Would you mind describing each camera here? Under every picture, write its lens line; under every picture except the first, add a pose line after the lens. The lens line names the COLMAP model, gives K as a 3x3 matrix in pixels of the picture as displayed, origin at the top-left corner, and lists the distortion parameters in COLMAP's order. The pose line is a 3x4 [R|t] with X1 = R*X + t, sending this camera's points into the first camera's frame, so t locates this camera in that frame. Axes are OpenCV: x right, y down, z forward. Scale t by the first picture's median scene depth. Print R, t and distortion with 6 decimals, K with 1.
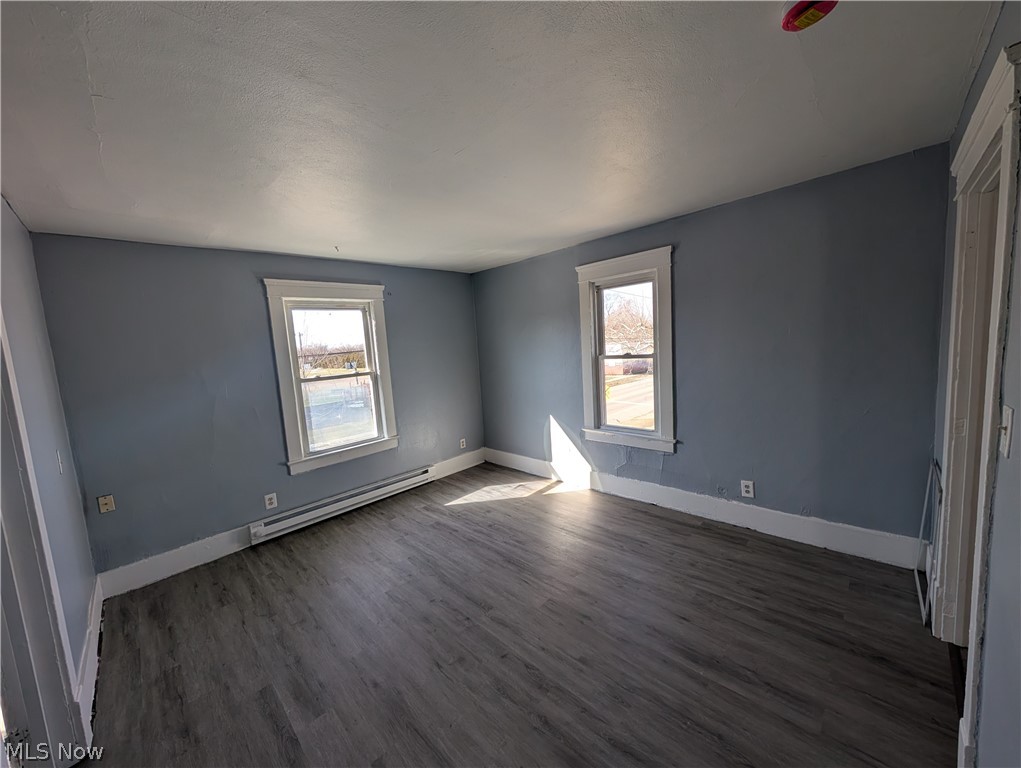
lens RADIAL K [[385.7, 0, 512.6], [0, 385.7, 387.2], [0, 0, 1]] dist [0.000356, 0.000124]
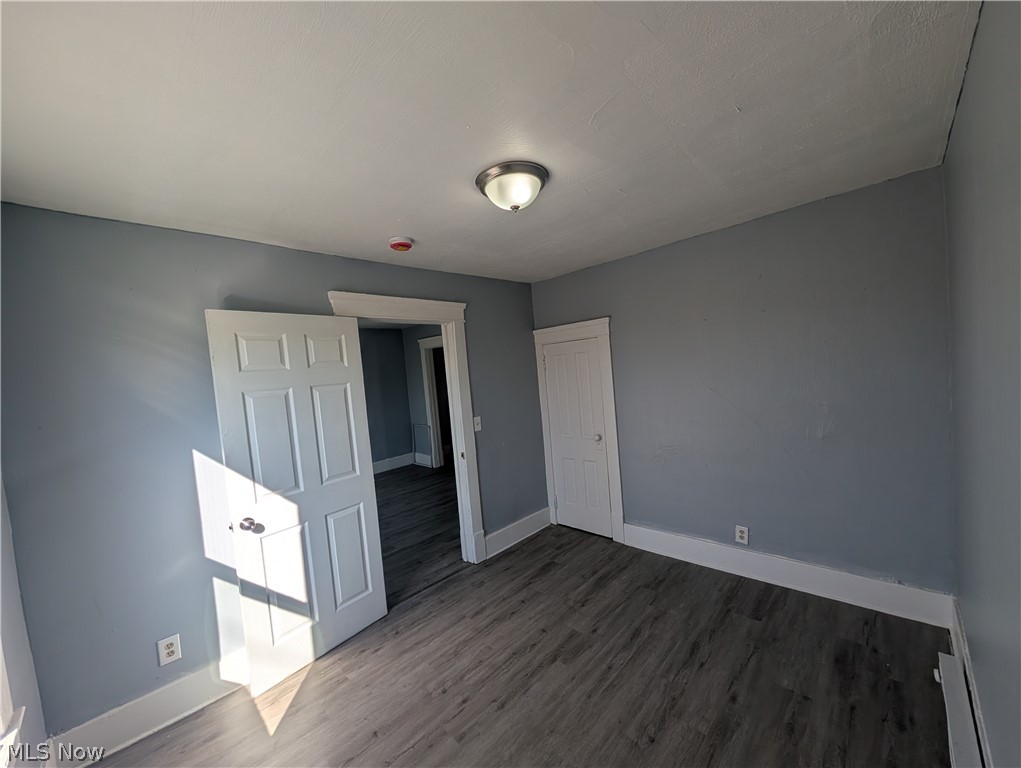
lens RADIAL K [[385.7, 0, 512.6], [0, 385.7, 387.2], [0, 0, 1]] dist [0.000356, 0.000124]
pose [[0.007248, 0.021096, 0.999751, -1.977776], [0.193361, 0.980879, -0.022100, 0.109406], [-0.981101, 0.193473, 0.003030, 0.122278]]
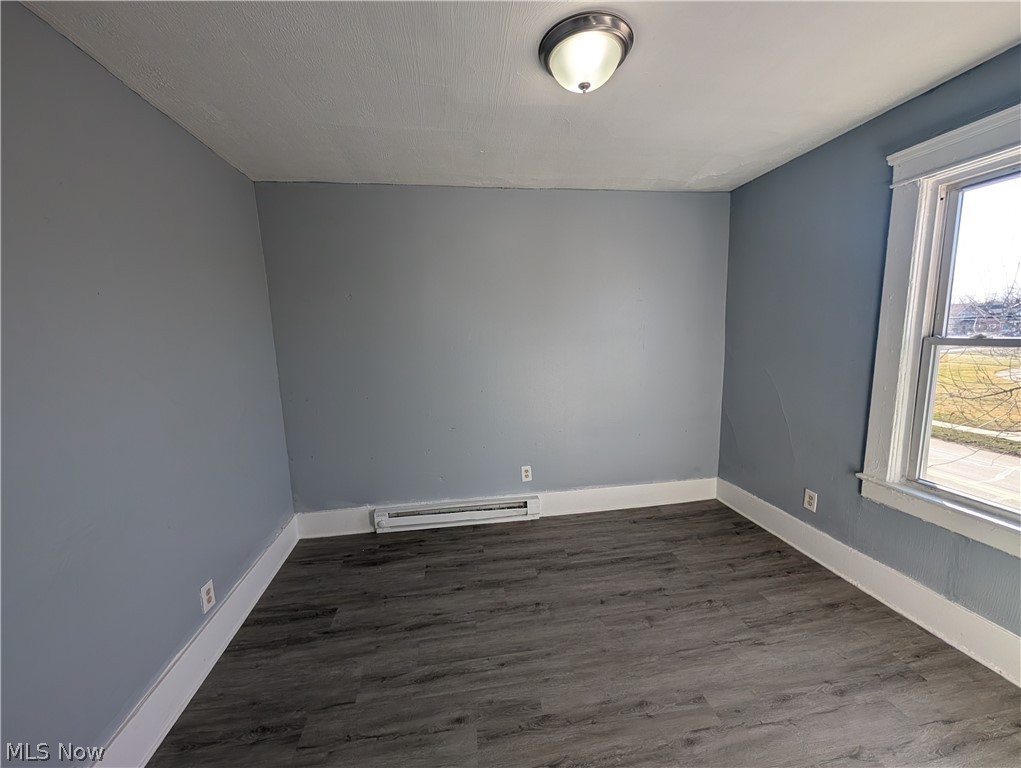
lens RADIAL K [[385.7, 0, 512.6], [0, 385.7, 387.2], [0, 0, 1]] dist [0.000356, 0.000124]
pose [[-0.595954, 0.202653, -0.777027, -0.621240], [-0.017194, 0.964190, 0.264653, 0.046380], [0.802834, 0.171081, -0.571129, 0.381836]]
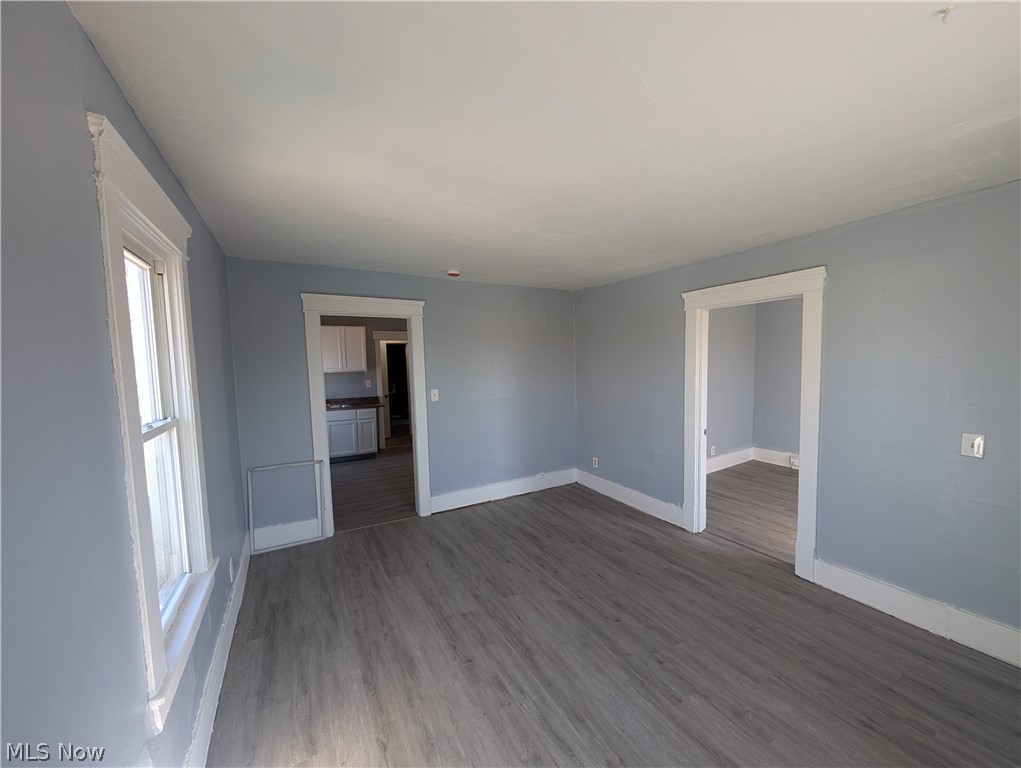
lens RADIAL K [[385.7, 0, 512.6], [0, 385.7, 387.2], [0, 0, 1]] dist [0.000356, 0.000124]
pose [[-0.959970, 0.068345, 0.271635, -0.270467], [0.115572, 0.980023, 0.161856, -0.227902], [-0.255147, 0.186770, -0.948692, 1.973267]]
